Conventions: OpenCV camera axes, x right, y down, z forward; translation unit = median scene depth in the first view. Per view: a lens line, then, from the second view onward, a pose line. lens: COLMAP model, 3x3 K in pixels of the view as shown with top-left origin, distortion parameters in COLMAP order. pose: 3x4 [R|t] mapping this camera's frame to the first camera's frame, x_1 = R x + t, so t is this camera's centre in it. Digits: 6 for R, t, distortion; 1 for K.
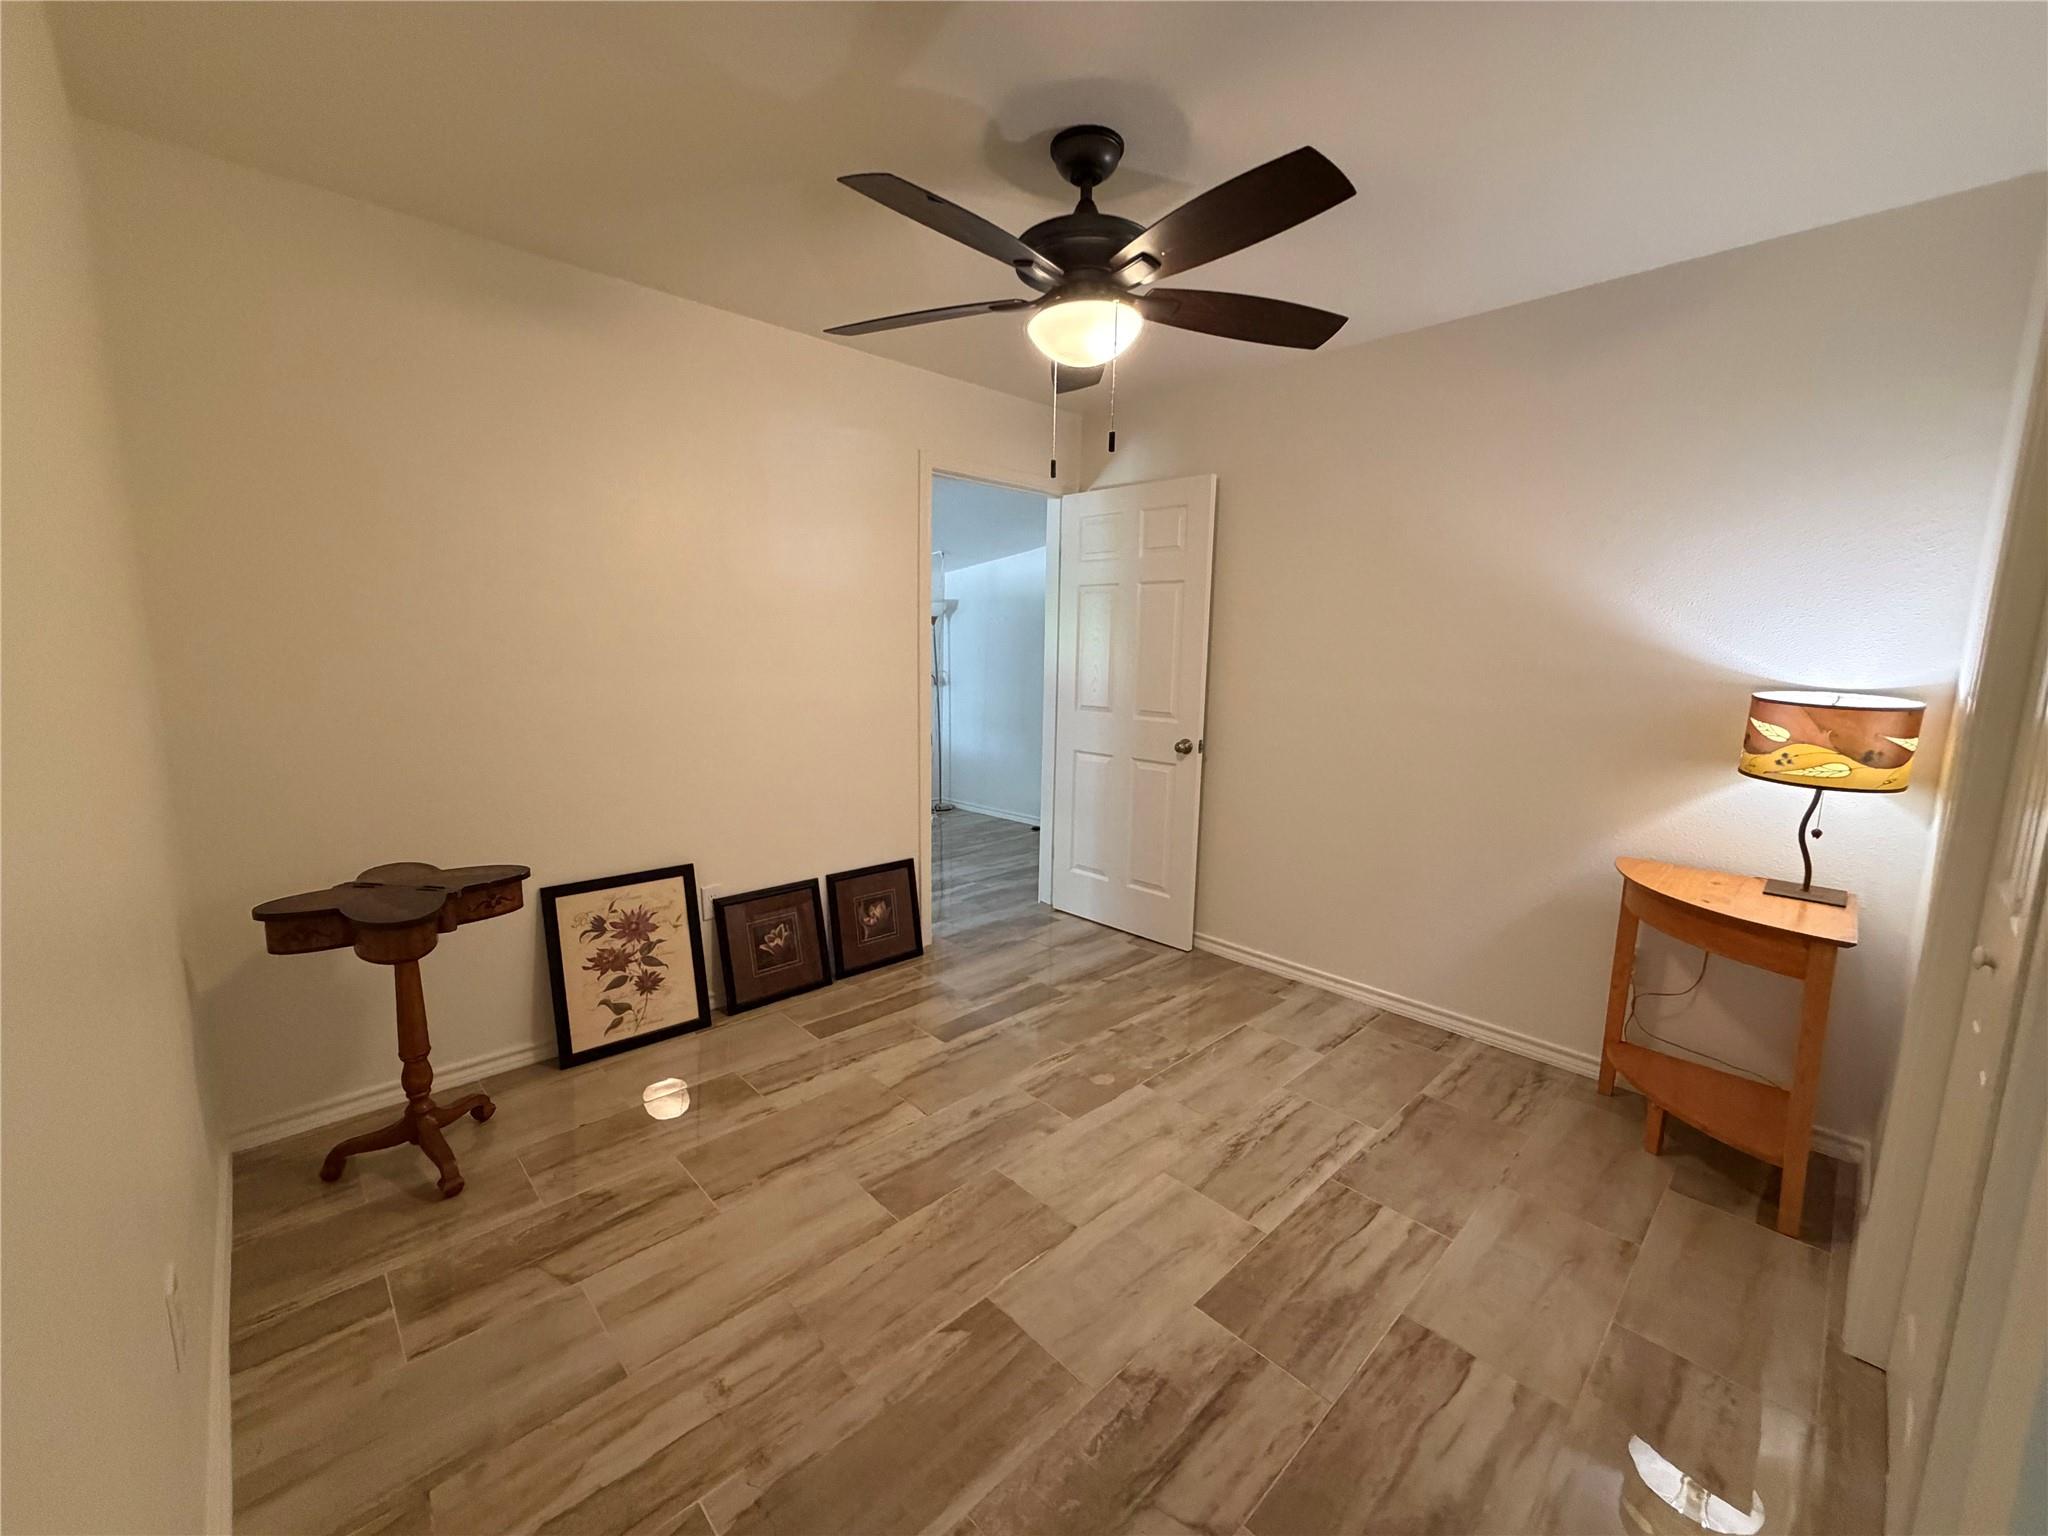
lens RADIAL K [[820.3, 0, 1023.9], [0, 820.3, 767.7], [0, 0, 1]] dist [0.001353, 0.000069]
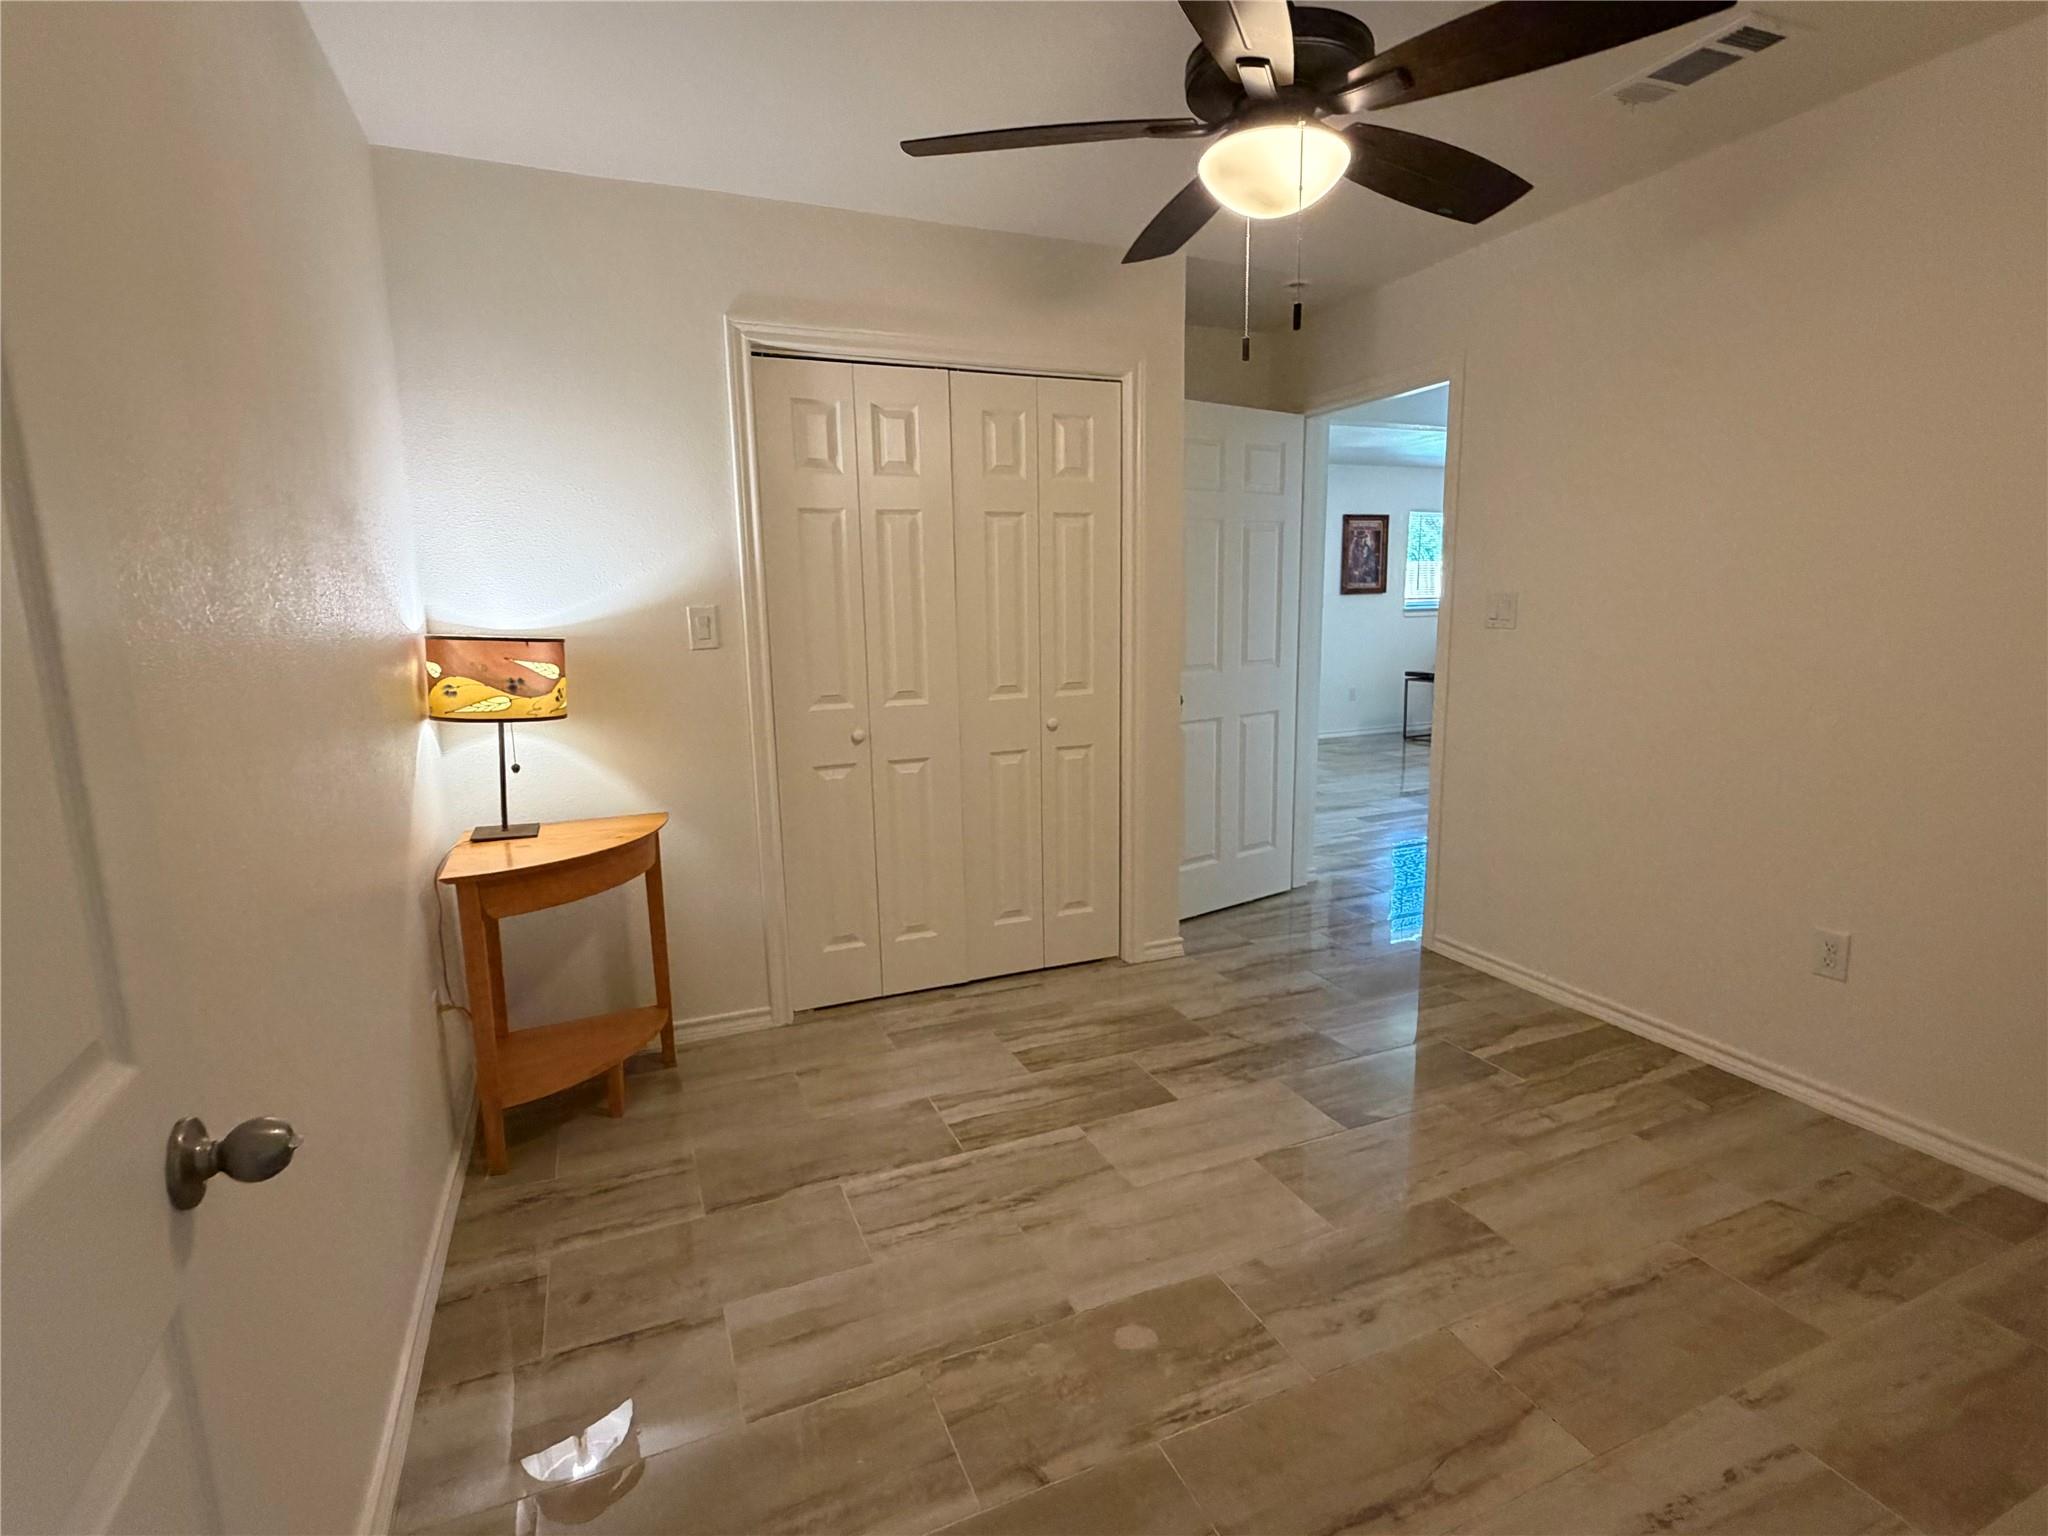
lens RADIAL K [[1000.4, 0, 1020.0], [0, 1000.4, 769.7], [0, 0, 1]] dist [-0.003570, -0.000840]
pose [[-0.936251, -0.059477, 0.346262, -0.057427], [0.055487, 0.948166, 0.312895, -0.276550], [-0.346924, 0.312161, -0.884420, 1.899210]]
